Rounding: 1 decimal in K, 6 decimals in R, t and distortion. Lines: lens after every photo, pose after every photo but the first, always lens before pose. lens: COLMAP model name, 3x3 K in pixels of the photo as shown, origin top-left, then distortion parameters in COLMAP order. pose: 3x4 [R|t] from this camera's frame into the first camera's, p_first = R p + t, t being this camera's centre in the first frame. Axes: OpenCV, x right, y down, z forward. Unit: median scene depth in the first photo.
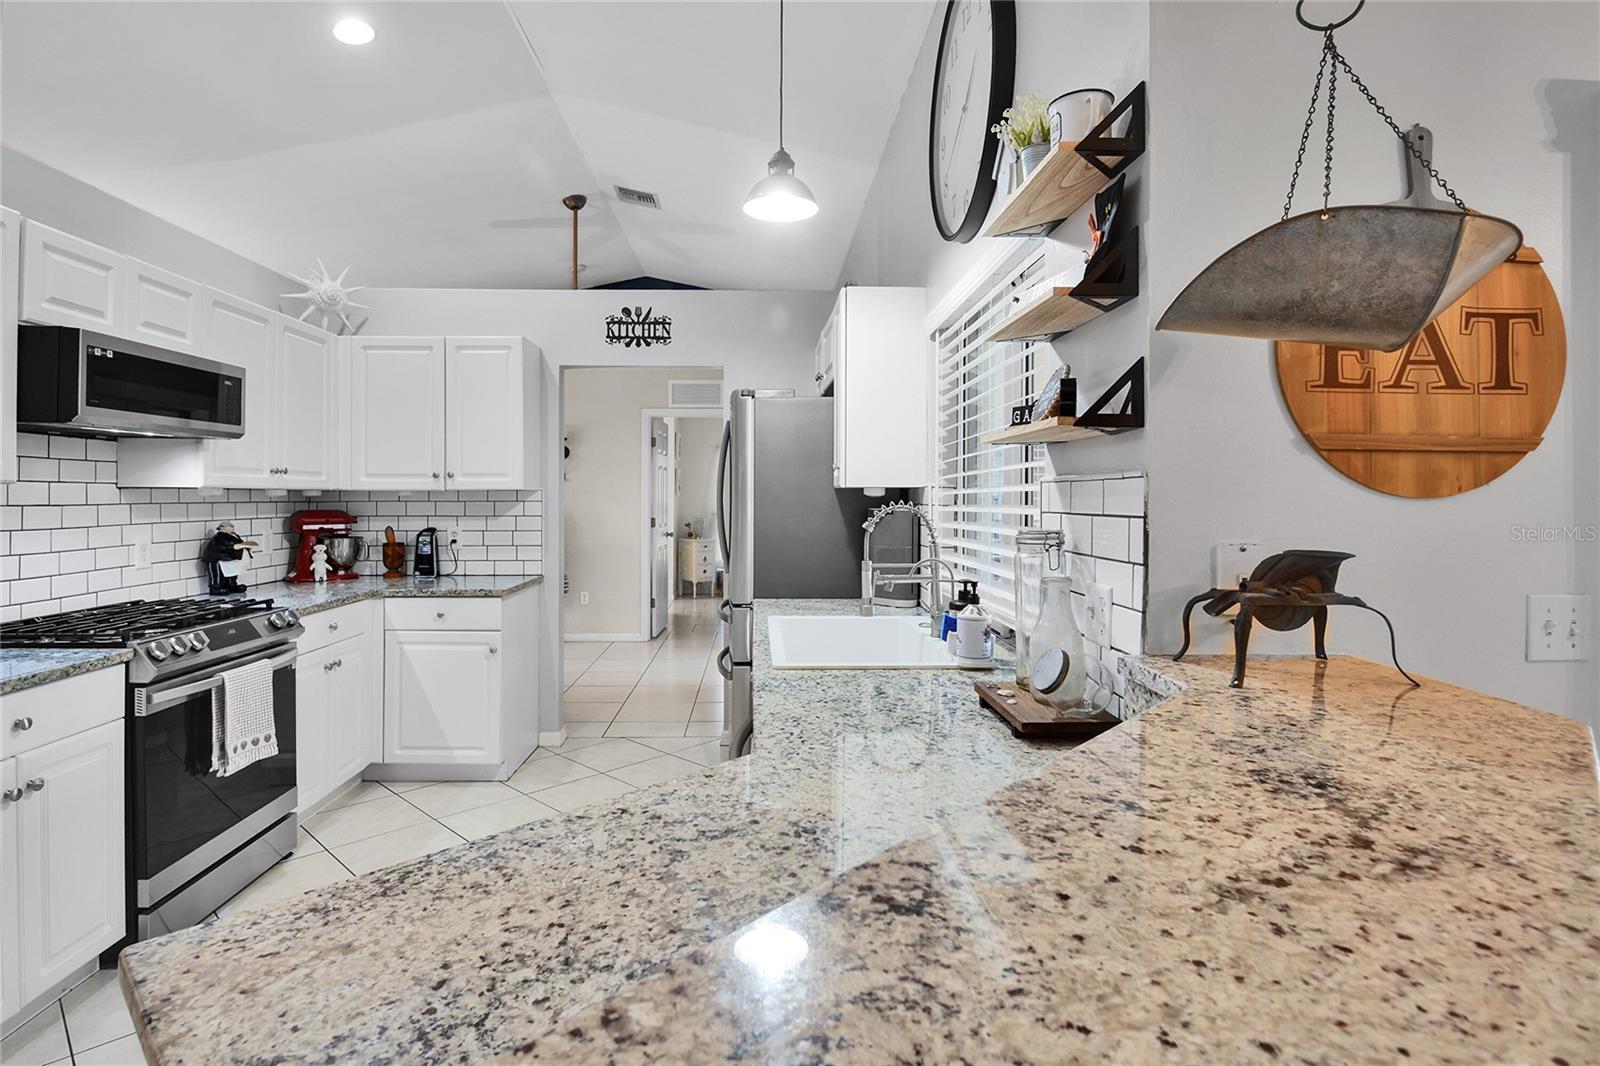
lens RADIAL K [[824.3, 0, 784.2], [0, 824.3, 503.3], [0, 0, 1]] dist [-0.009718, 0.001697]
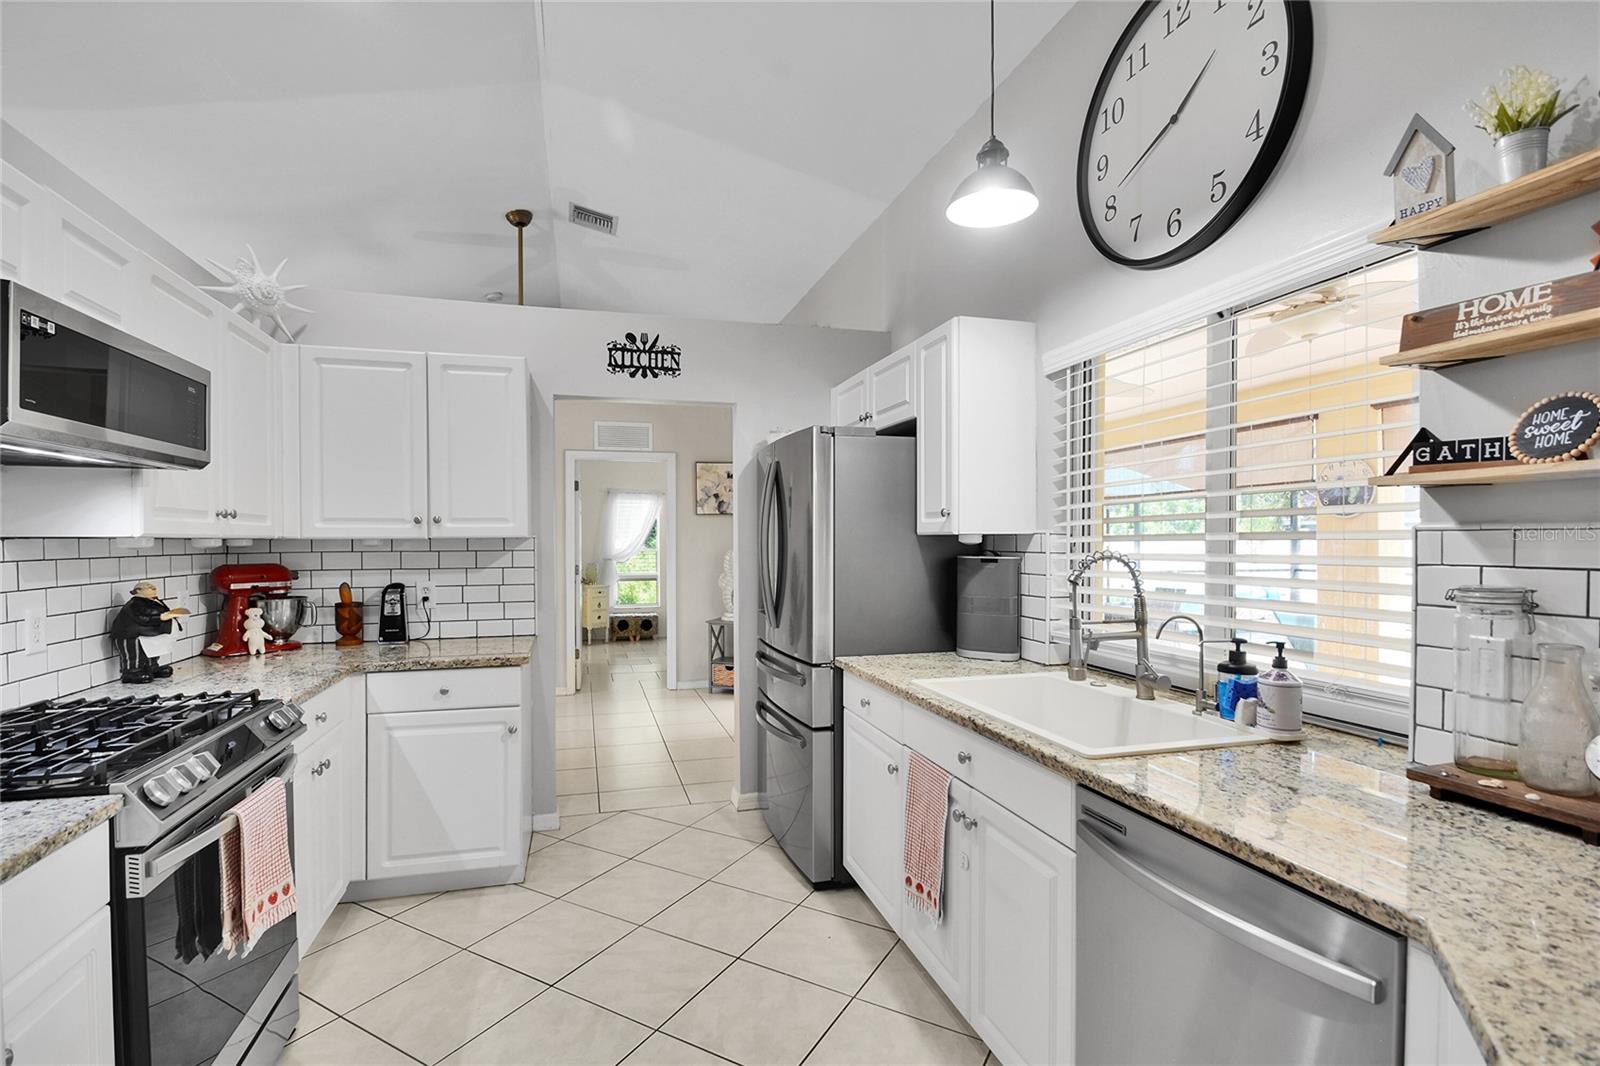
lens RADIAL K [[756.4, 0, 803.0], [0, 756.4, 554.2], [0, 0, 1]] dist [0.003786, -0.010948]
pose [[0.969676, -0.008810, 0.244236, -0.231091], [0.006316, 0.999920, 0.010992, -0.005907], [-0.244313, -0.009116, 0.969654, 0.168714]]
